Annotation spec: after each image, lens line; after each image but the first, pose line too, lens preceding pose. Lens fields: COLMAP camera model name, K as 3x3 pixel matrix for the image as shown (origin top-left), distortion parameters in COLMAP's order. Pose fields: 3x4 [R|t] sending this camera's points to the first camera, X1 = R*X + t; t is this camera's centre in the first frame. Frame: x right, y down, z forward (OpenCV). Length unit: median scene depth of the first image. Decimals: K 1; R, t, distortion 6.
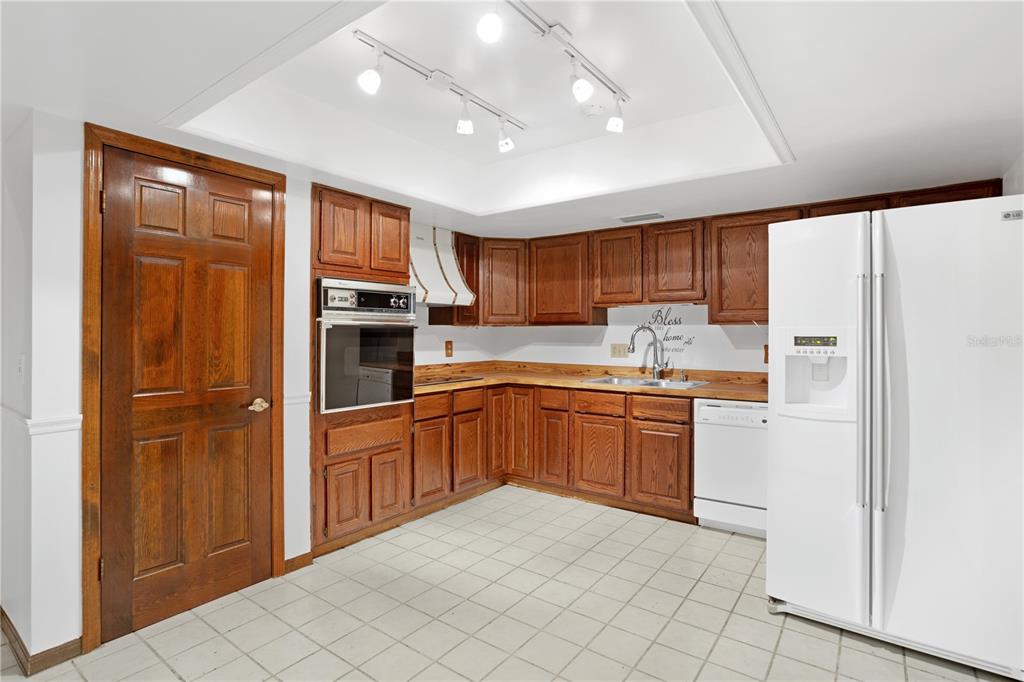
lens RADIAL K [[509.9, 0, 510.1], [0, 509.9, 337.4], [0, 0, 1]] dist [0.000241, 0.000209]
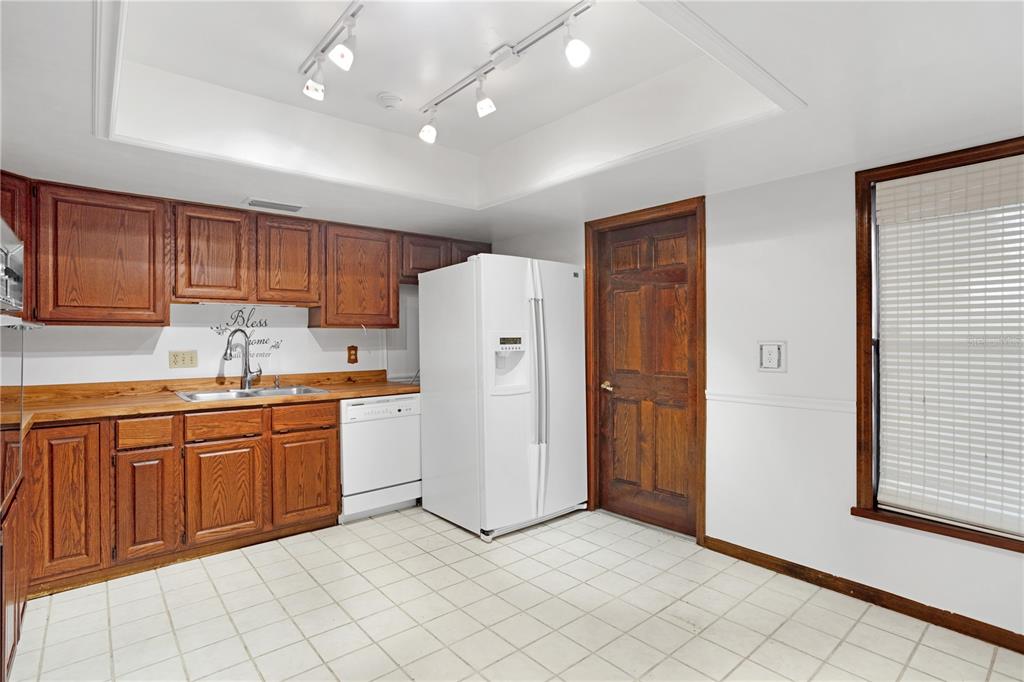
lens RADIAL K [[532.6, 0, 512.0], [0, 532.6, 341.0], [0, 0, 1]] dist [-0.000334, 0.000377]
pose [[0.253077, -0.011144, 0.967382, -0.542765], [0.012173, 0.999891, 0.008335, -0.003042], [-0.967369, 0.009666, 0.253185, 0.374683]]
